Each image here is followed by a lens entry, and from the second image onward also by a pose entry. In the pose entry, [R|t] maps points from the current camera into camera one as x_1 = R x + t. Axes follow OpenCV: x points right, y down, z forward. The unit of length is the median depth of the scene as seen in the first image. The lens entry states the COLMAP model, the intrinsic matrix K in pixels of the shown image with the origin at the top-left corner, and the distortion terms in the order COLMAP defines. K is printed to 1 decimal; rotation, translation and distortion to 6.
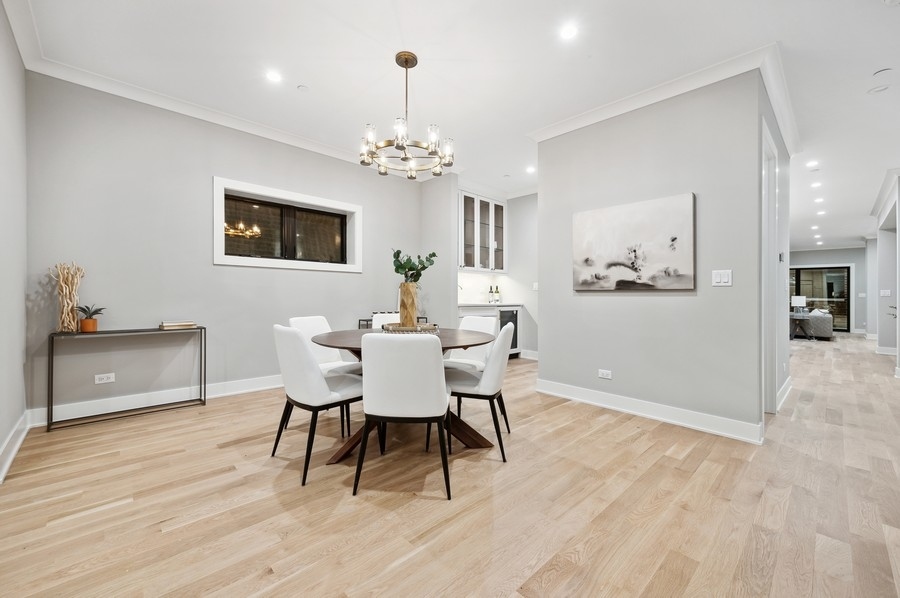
lens RADIAL K [[363.7, 0, 461.0], [0, 363.7, 293.2], [0, 0, 1]] dist [-0.000717, -0.000402]
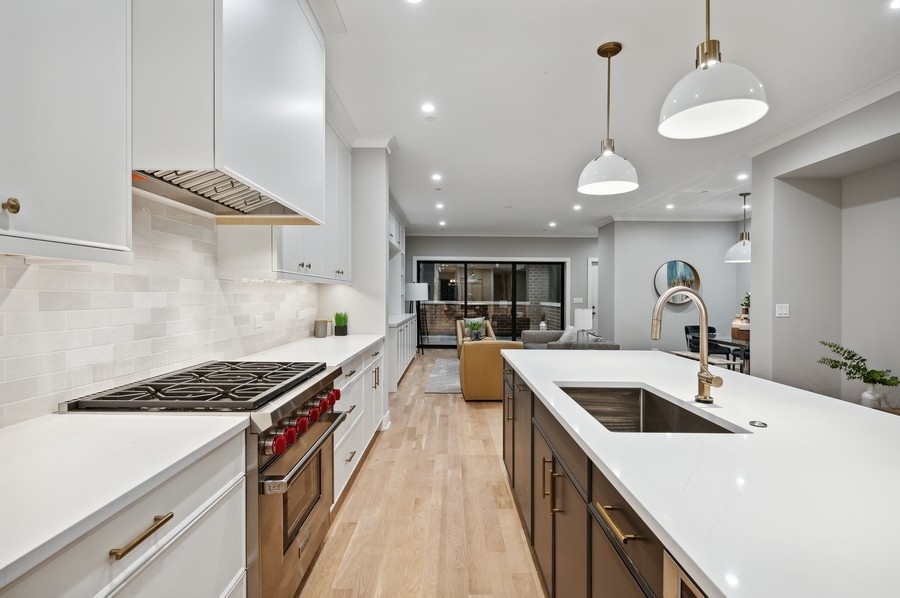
lens RADIAL K [[434.3, 0, 452.2], [0, 434.3, 292.1], [0, 0, 1]] dist [0.002094, 0.000281]
pose [[0.696432, 0.000499, 0.717623, 0.502893], [-0.008436, 0.999936, 0.007492, -0.031763], [-0.717574, -0.011272, 0.696391, 1.055533]]
